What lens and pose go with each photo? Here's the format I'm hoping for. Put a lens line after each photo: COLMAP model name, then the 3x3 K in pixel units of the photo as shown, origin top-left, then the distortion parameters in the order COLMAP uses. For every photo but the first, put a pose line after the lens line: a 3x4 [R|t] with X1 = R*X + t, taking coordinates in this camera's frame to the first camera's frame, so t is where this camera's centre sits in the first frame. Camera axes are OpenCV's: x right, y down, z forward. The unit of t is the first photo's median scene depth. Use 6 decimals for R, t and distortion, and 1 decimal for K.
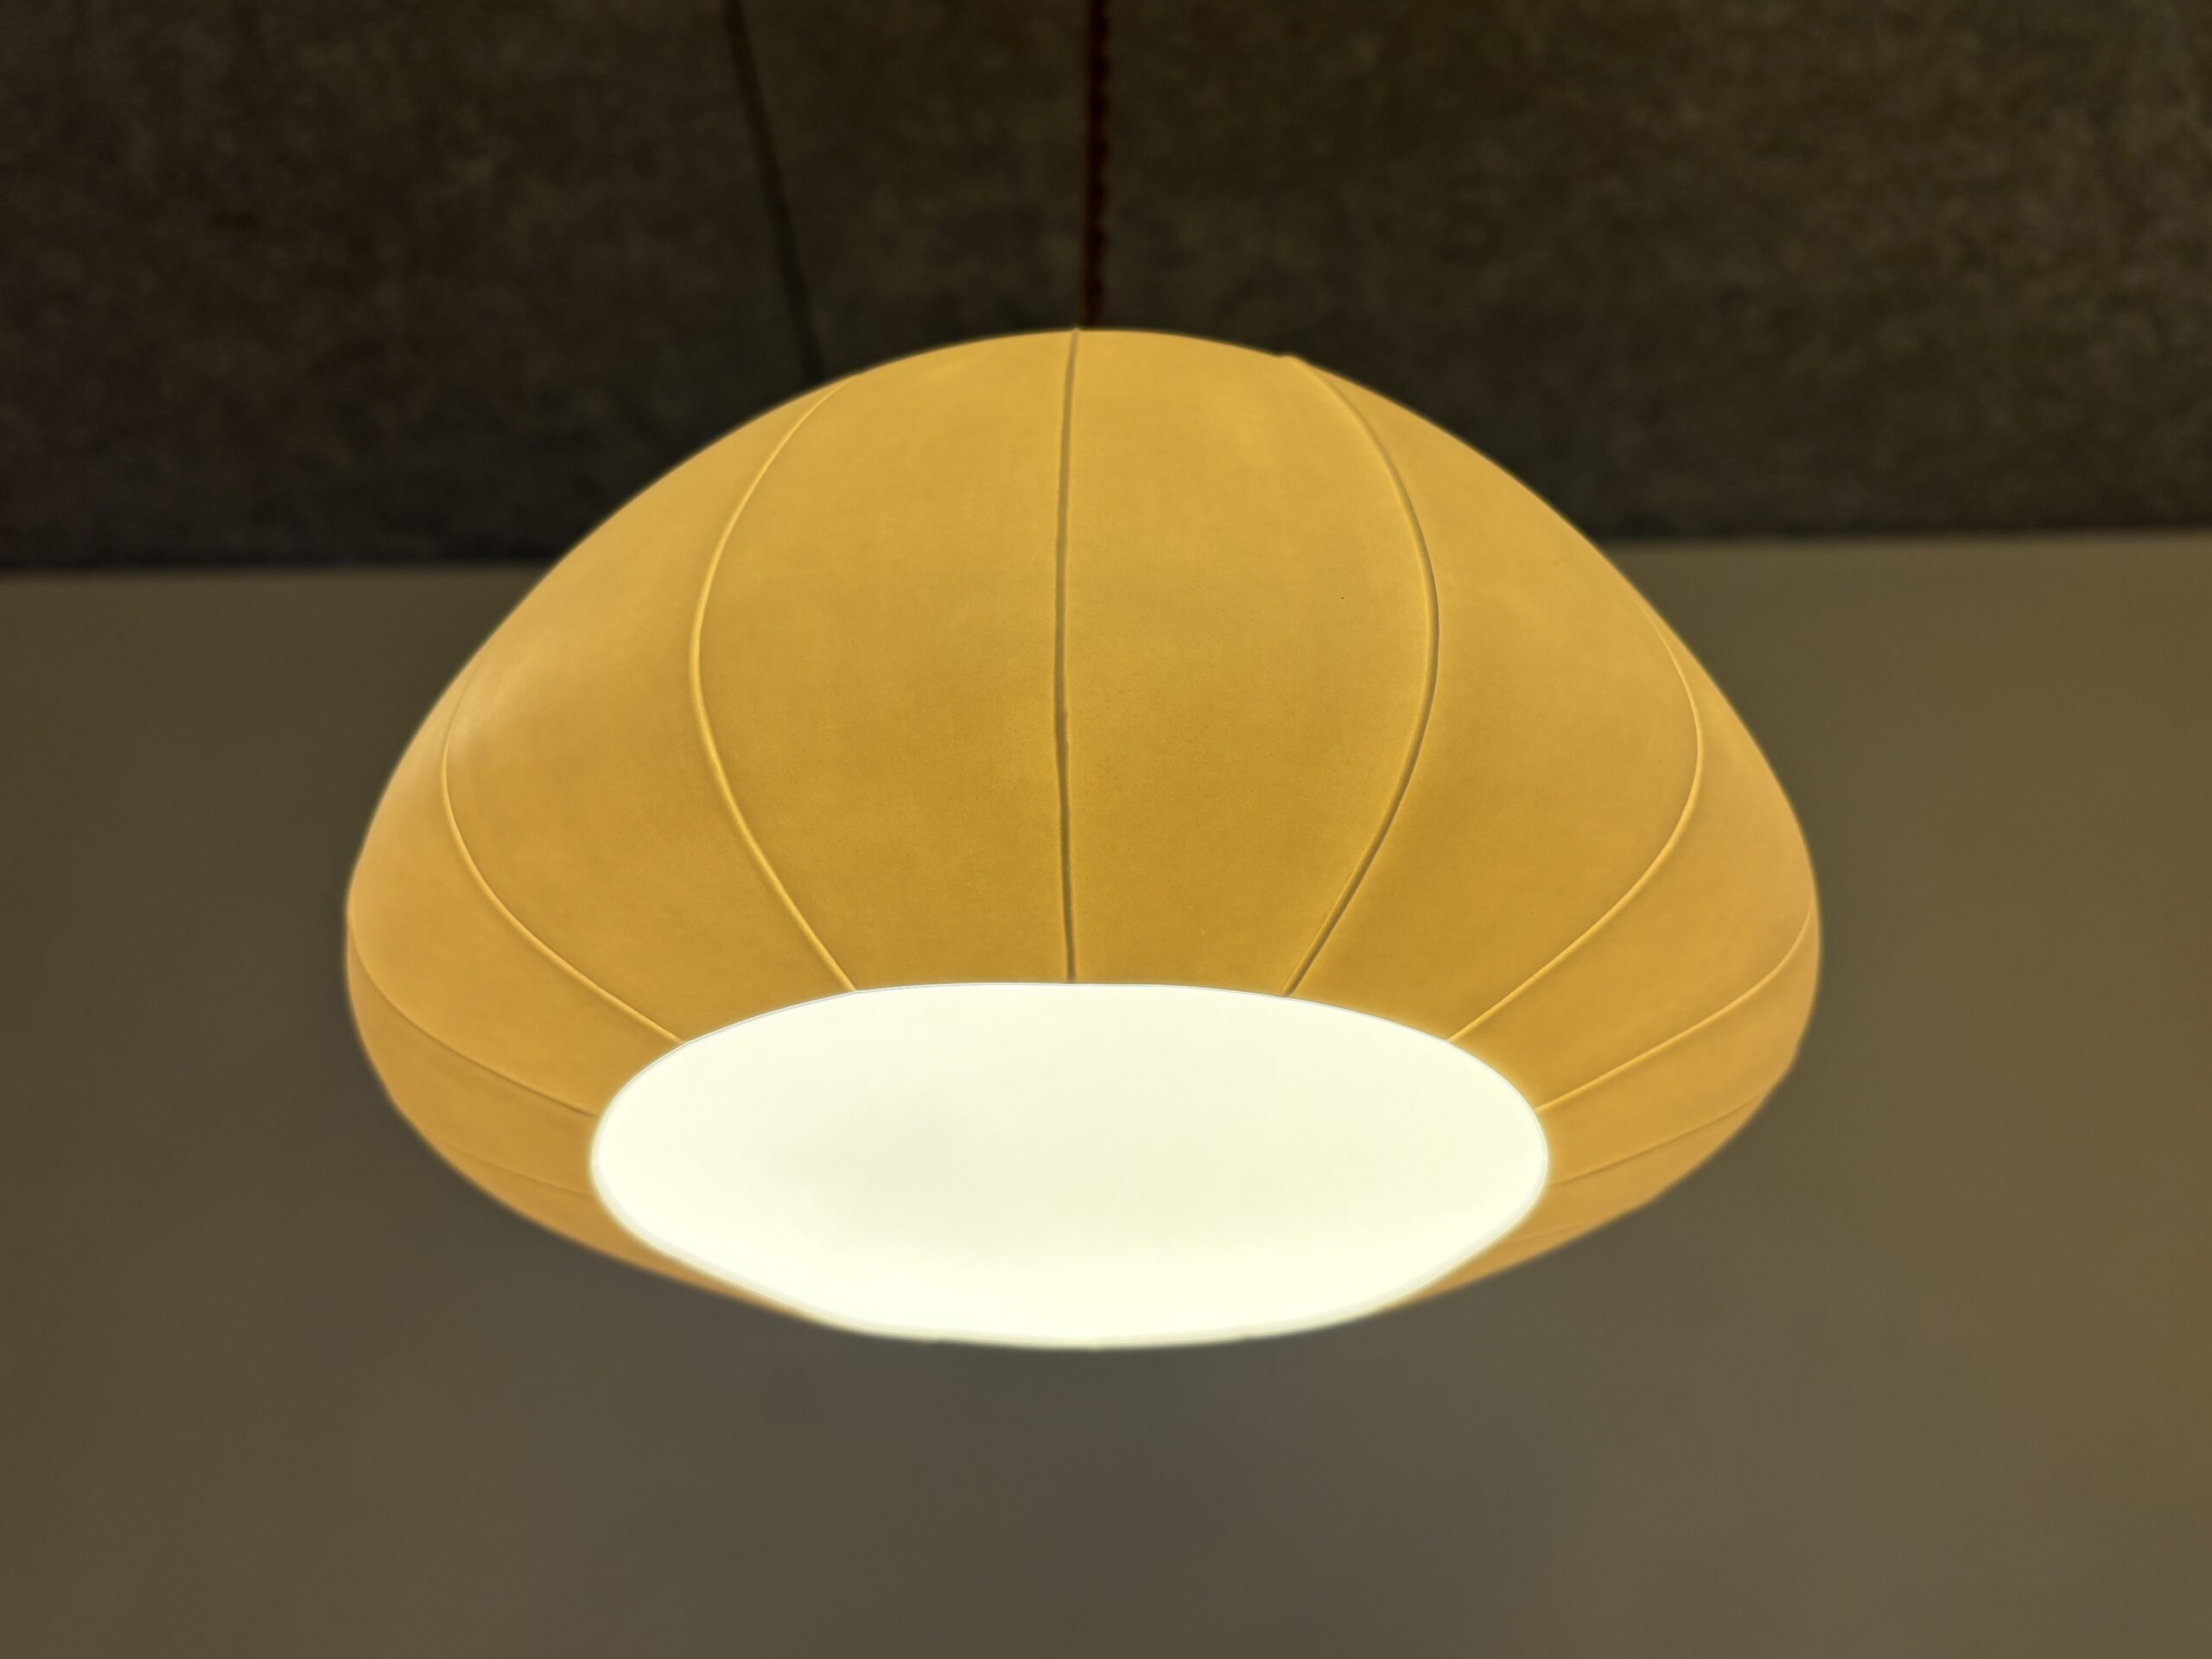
lens RADIAL K [[2030.0, 0, 1106.0], [0, 2030.0, 829.5], [0, 0, 1]] dist [0.008897, 0.015316]
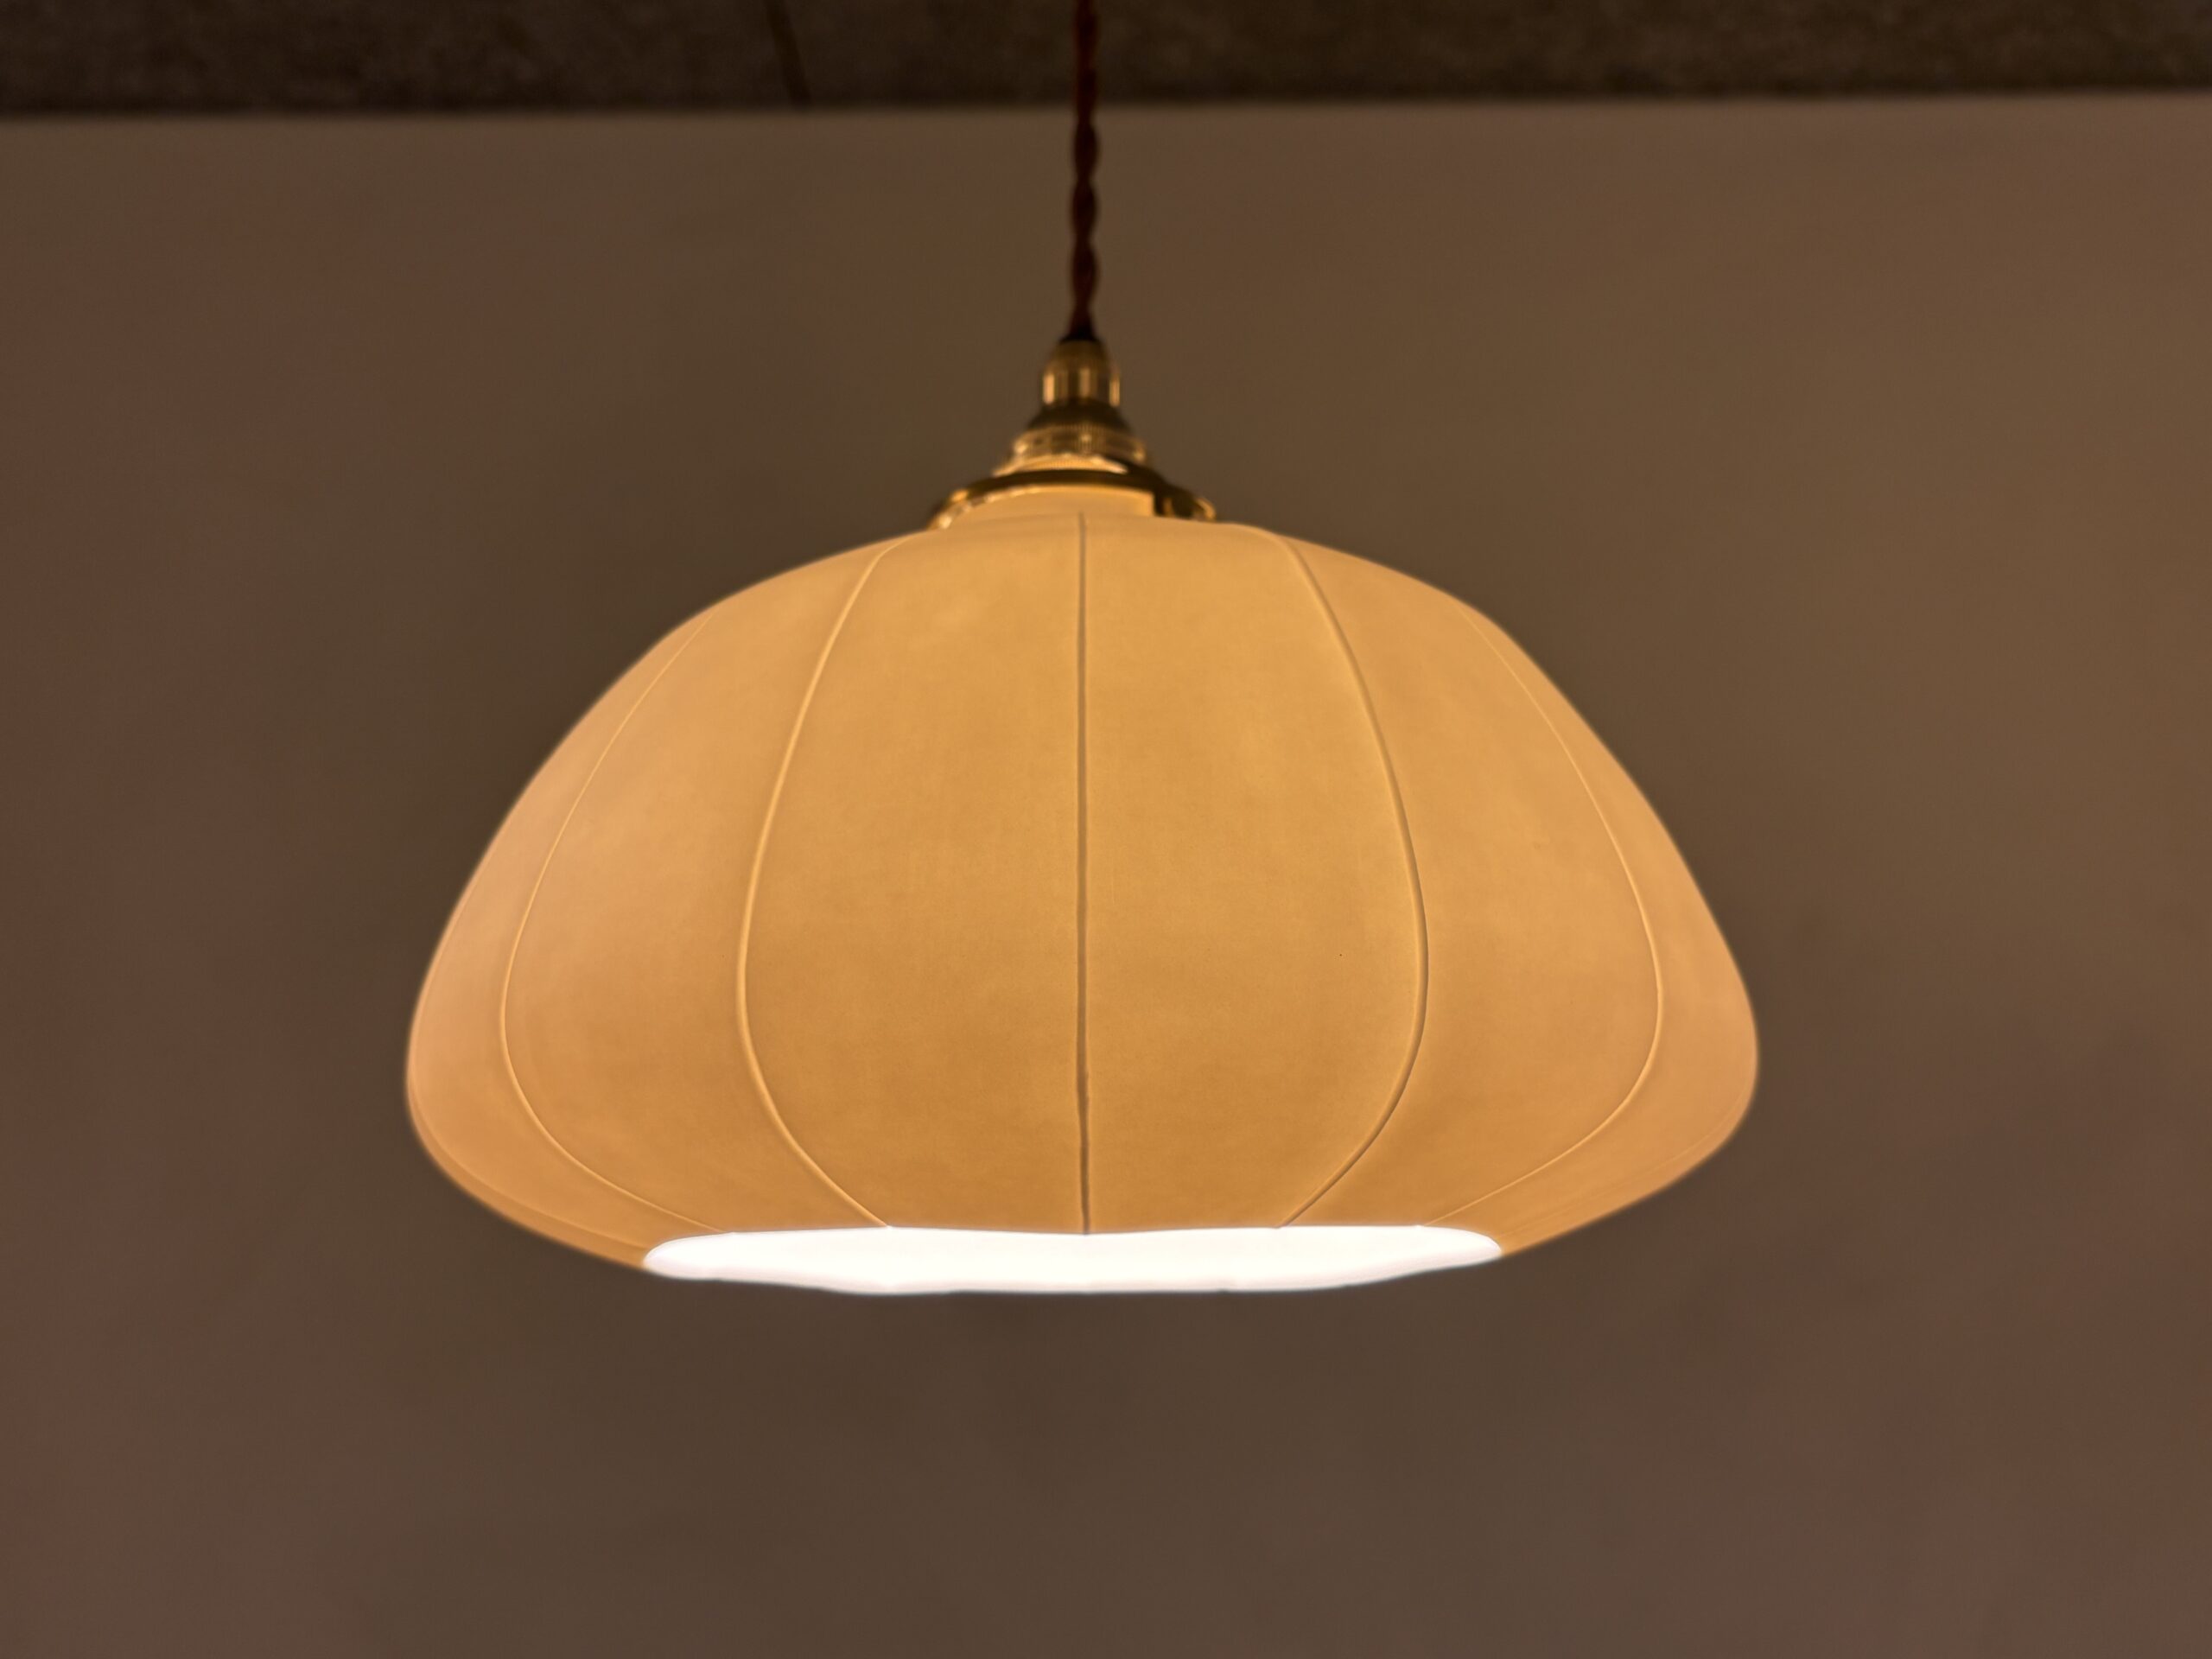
lens RADIAL K [[2048.9, 0, 1131.6], [0, 2048.9, 831.3], [0, 0, 1]] dist [-0.043729, 0.108177]
pose [[0.999529, -0.000744, 0.030667, -0.028649], [-0.005610, 0.978411, 0.206592, -0.402076], [-0.030159, -0.206667, 0.977946, -0.052651]]
